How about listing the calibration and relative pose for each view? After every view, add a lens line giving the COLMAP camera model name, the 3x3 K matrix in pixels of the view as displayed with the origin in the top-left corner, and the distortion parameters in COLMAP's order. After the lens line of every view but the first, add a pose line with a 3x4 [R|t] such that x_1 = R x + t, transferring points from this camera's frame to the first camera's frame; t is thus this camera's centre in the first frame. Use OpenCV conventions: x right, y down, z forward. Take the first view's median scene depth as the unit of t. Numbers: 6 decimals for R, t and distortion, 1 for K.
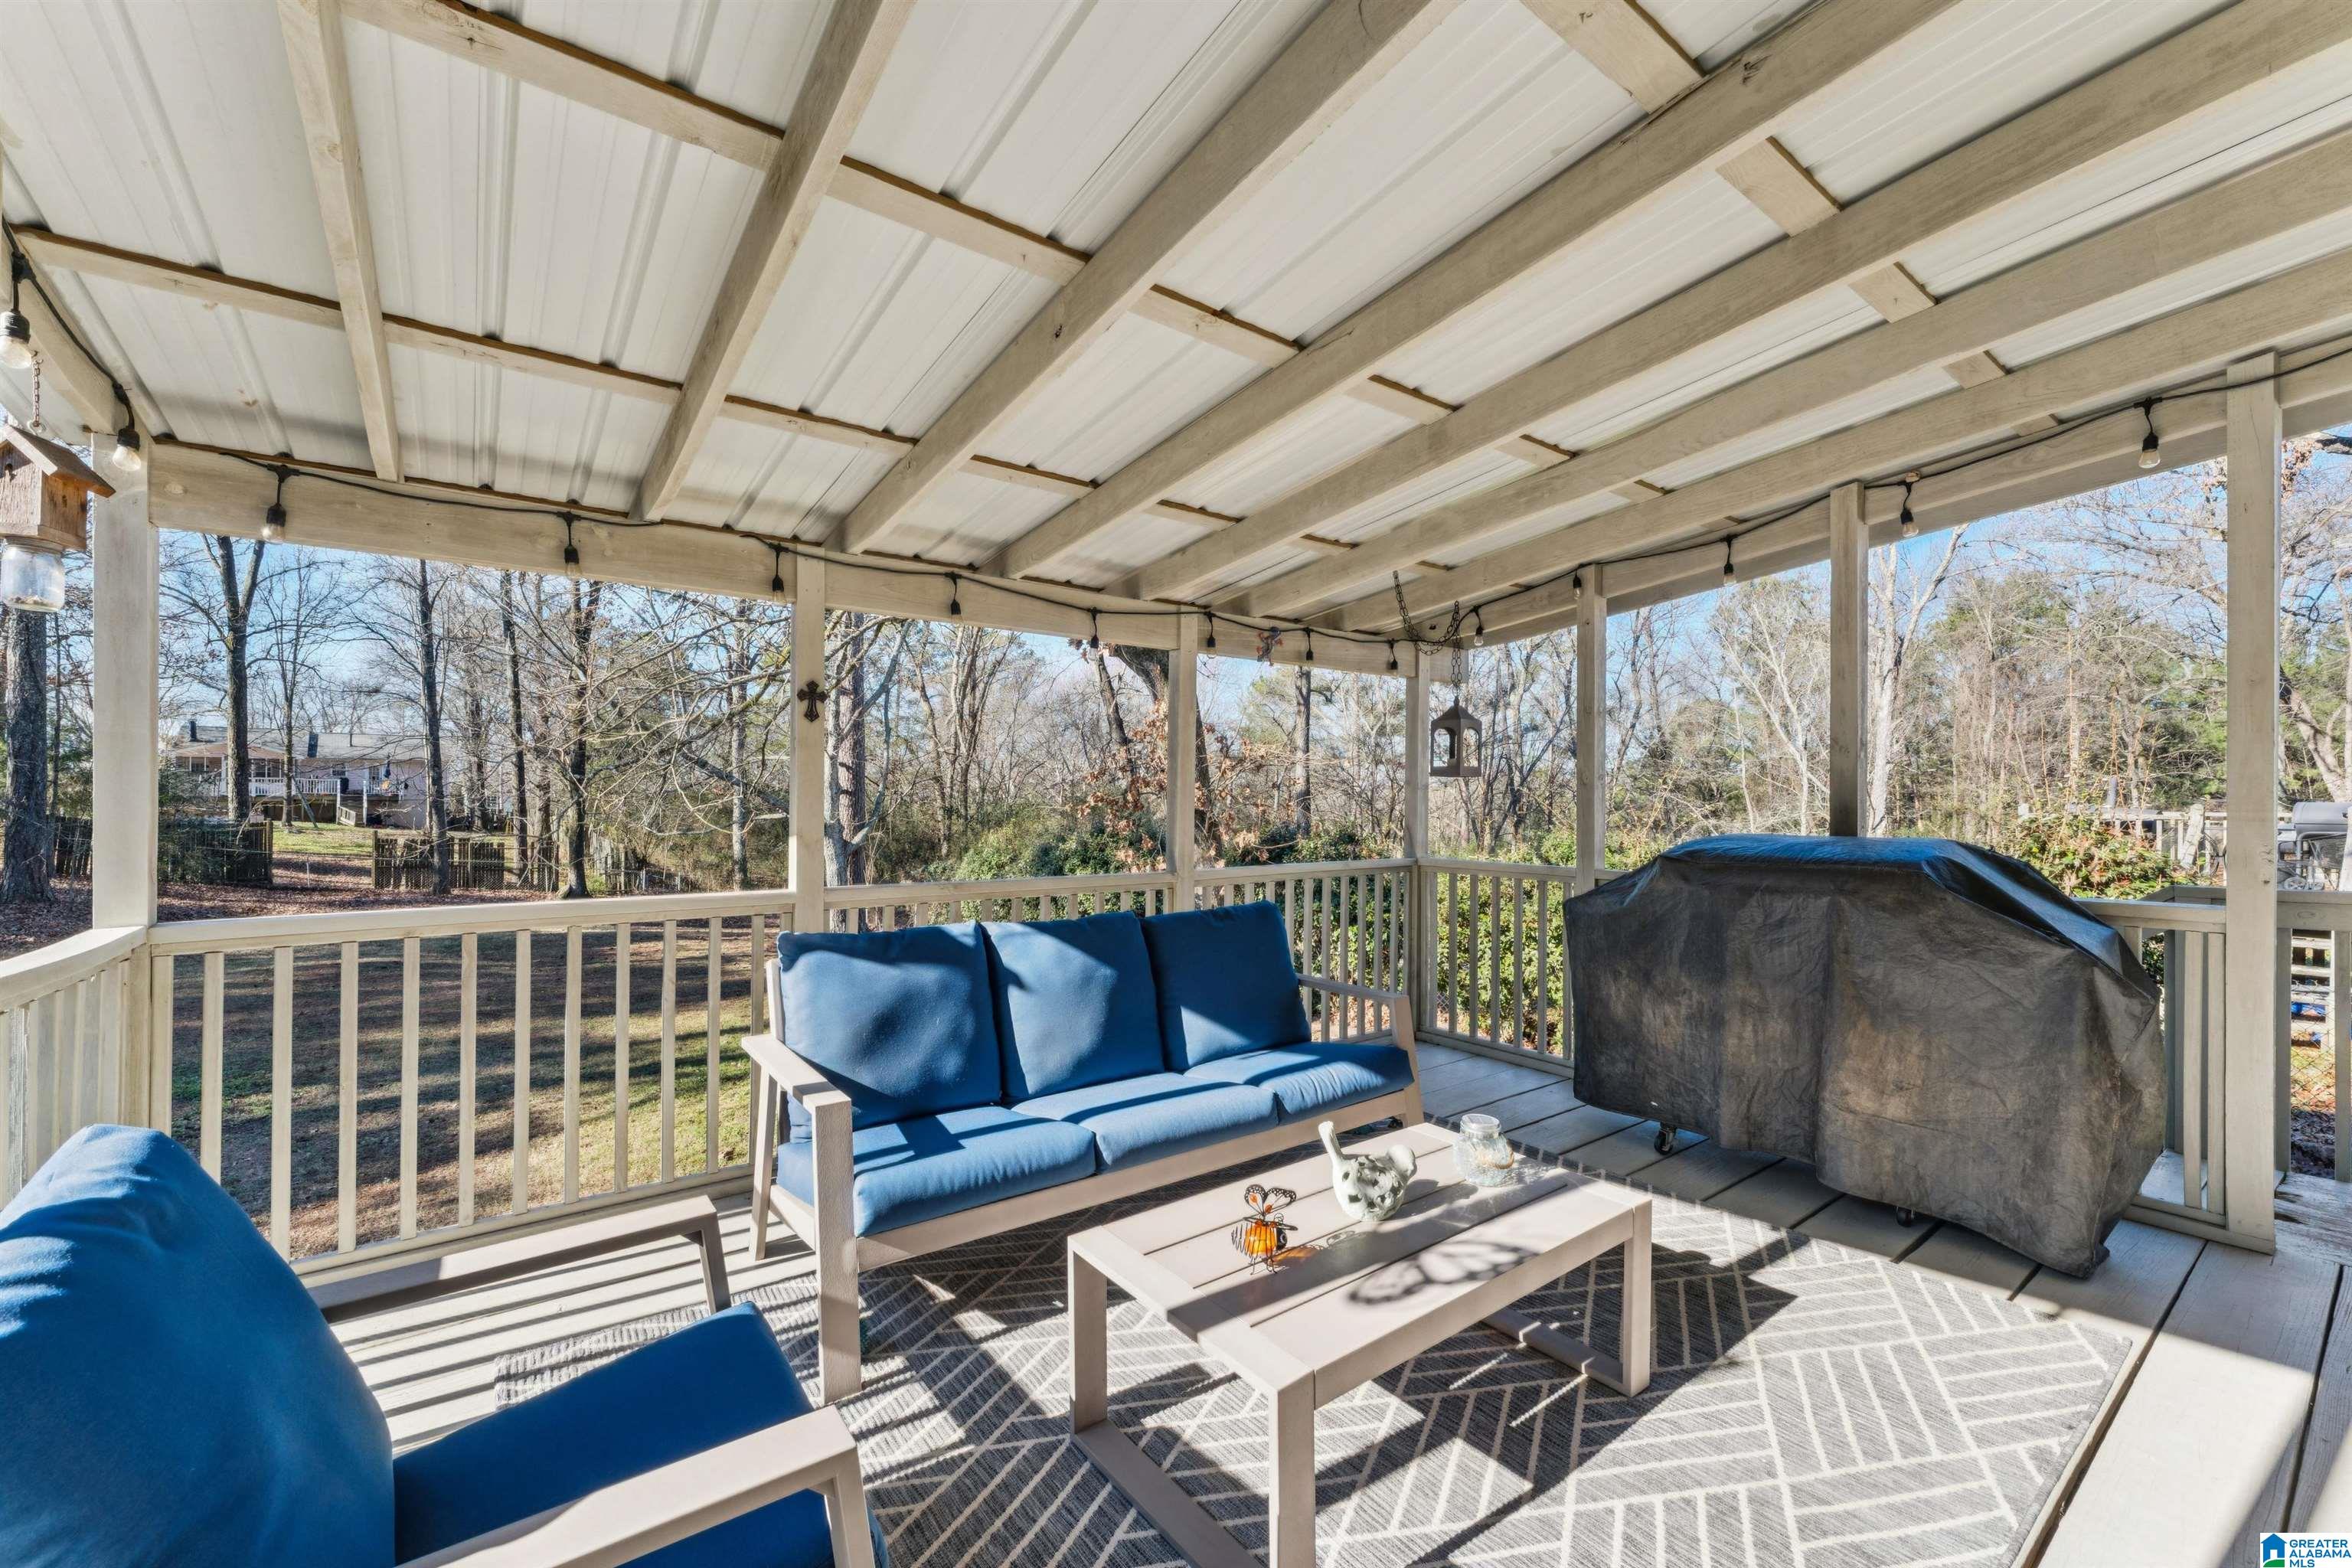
lens RADIAL K [[954.4, 0, 1171.6], [0, 954.4, 797.1], [0, 0, 1]] dist [0.004391, 0.000117]
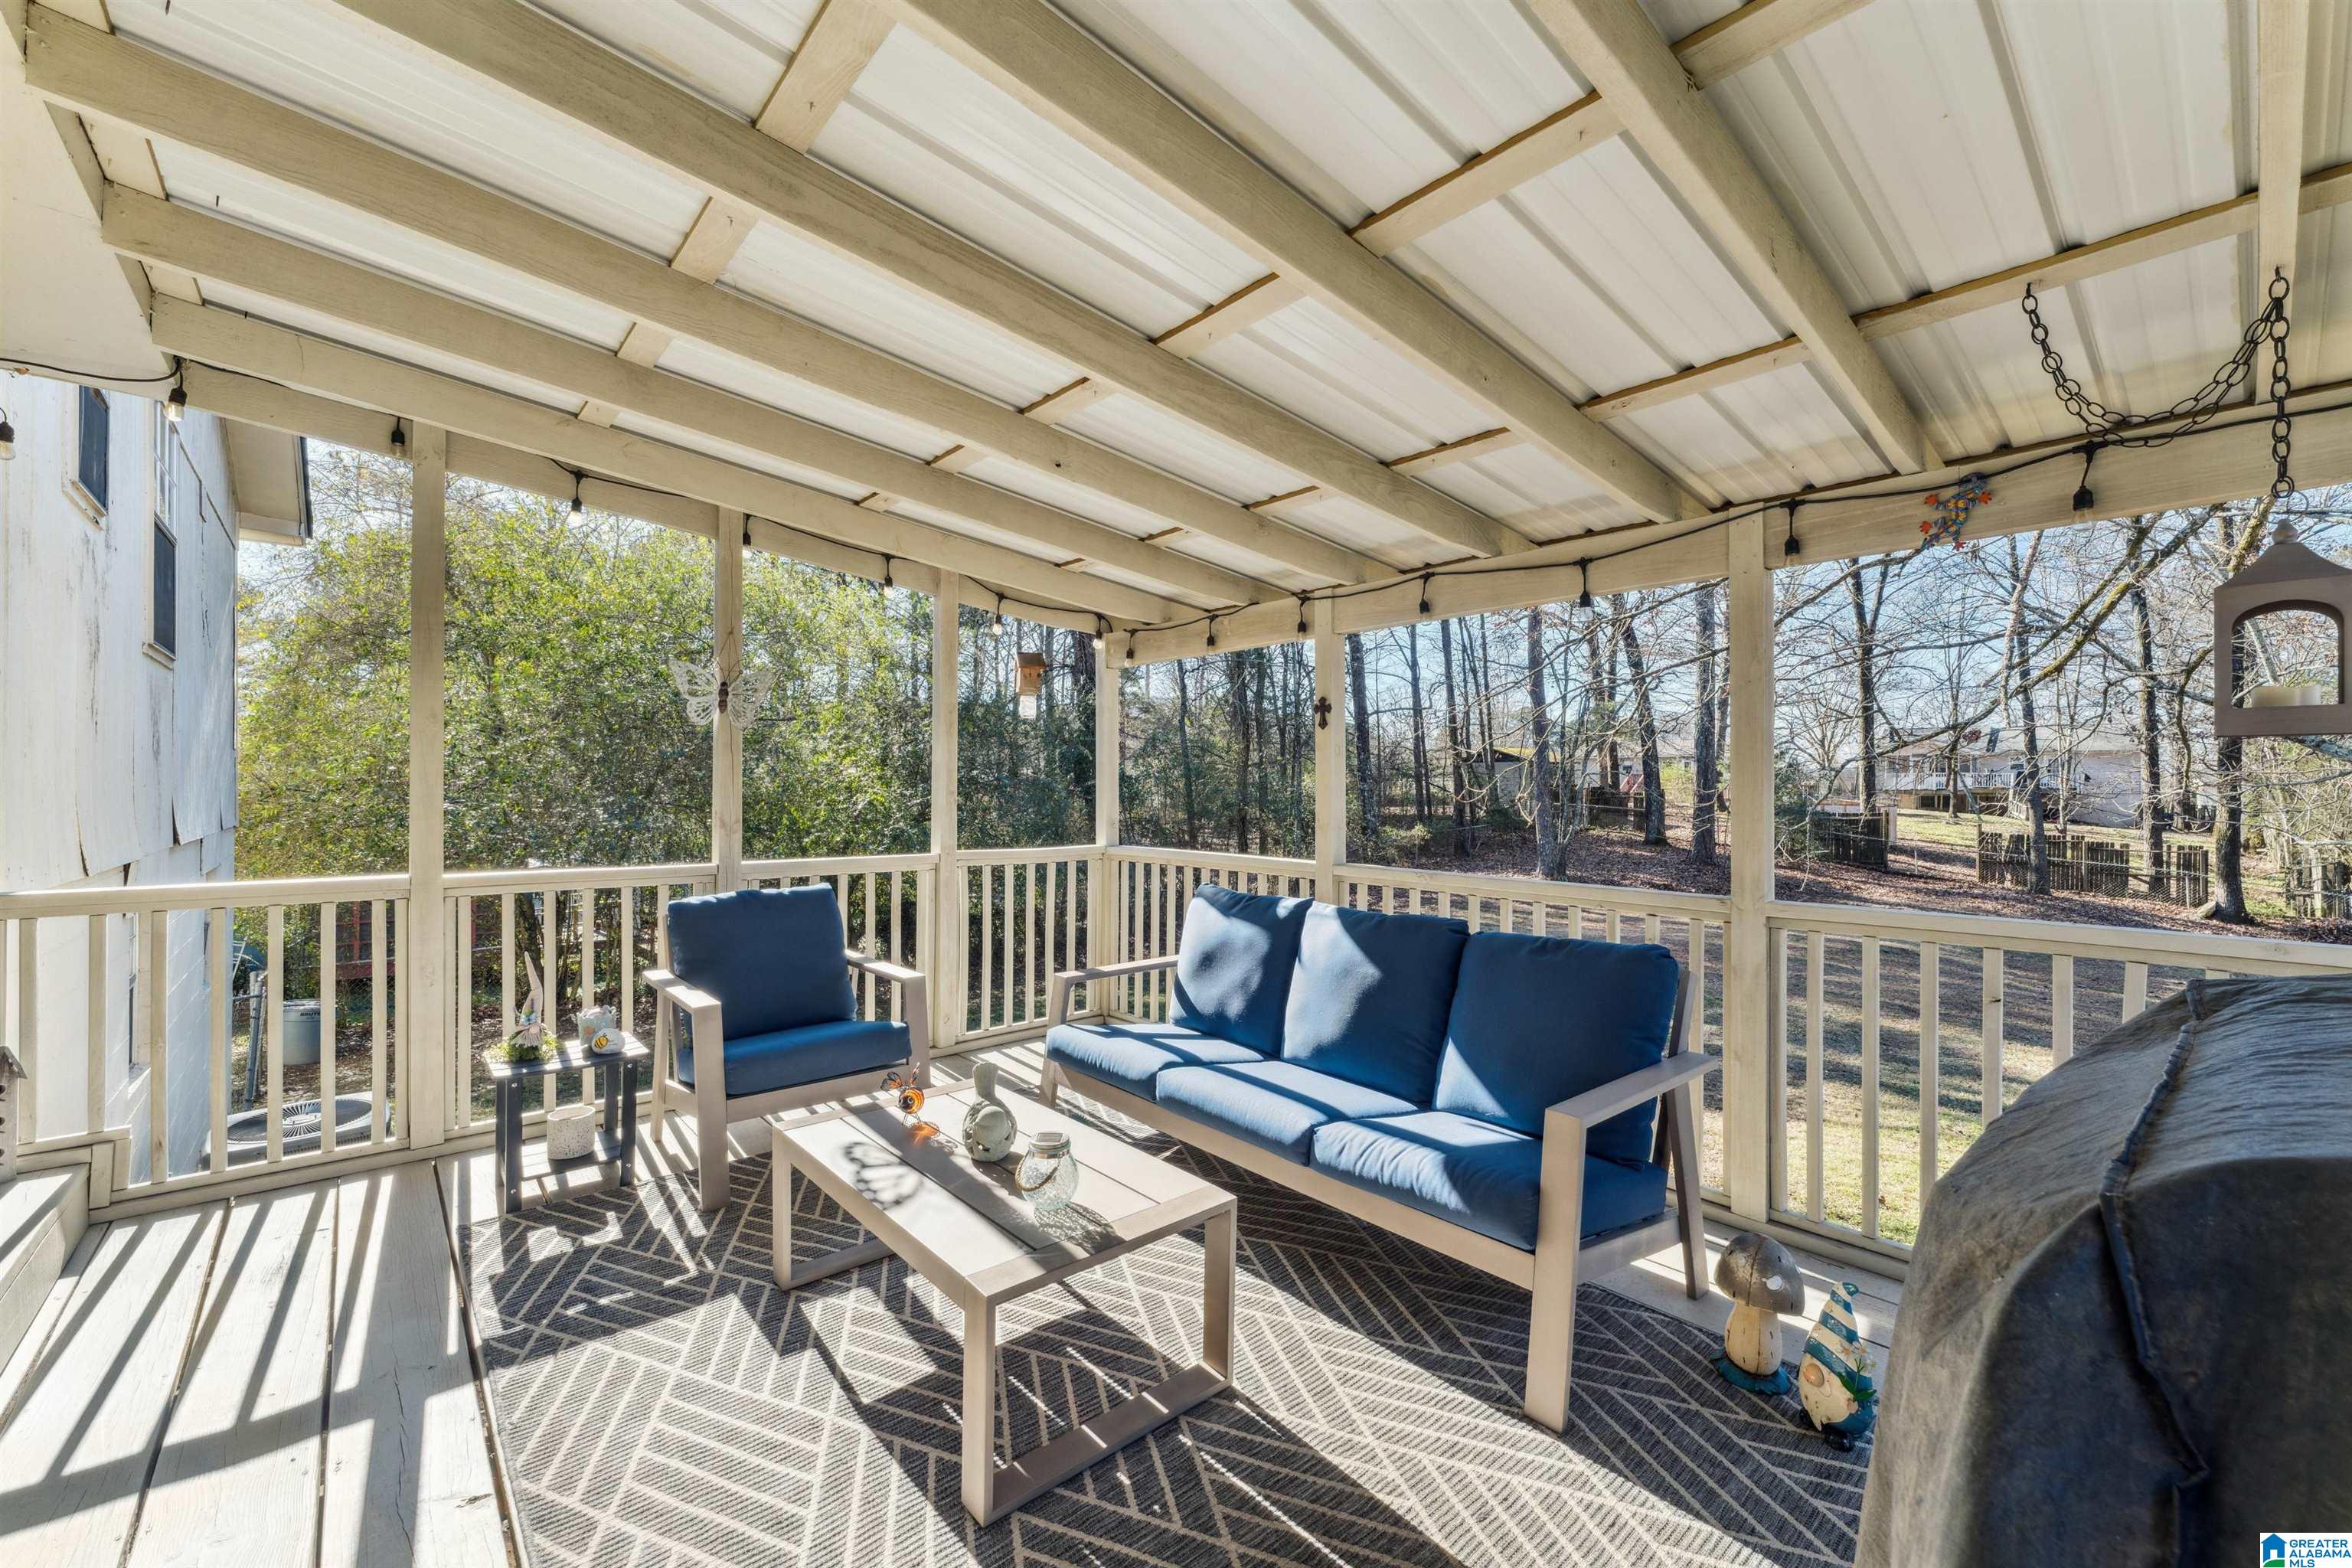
lens RADIAL K [[954.4, 0, 1171.9], [0, 954.4, 777.9], [0, 0, 1]] dist [0.004391, 0.000117]
pose [[0.063467, -0.011389, -0.997919, 0.115843], [-0.001500, 0.999933, -0.011508, -0.000022], [0.997983, 0.002227, 0.063446, 0.097588]]
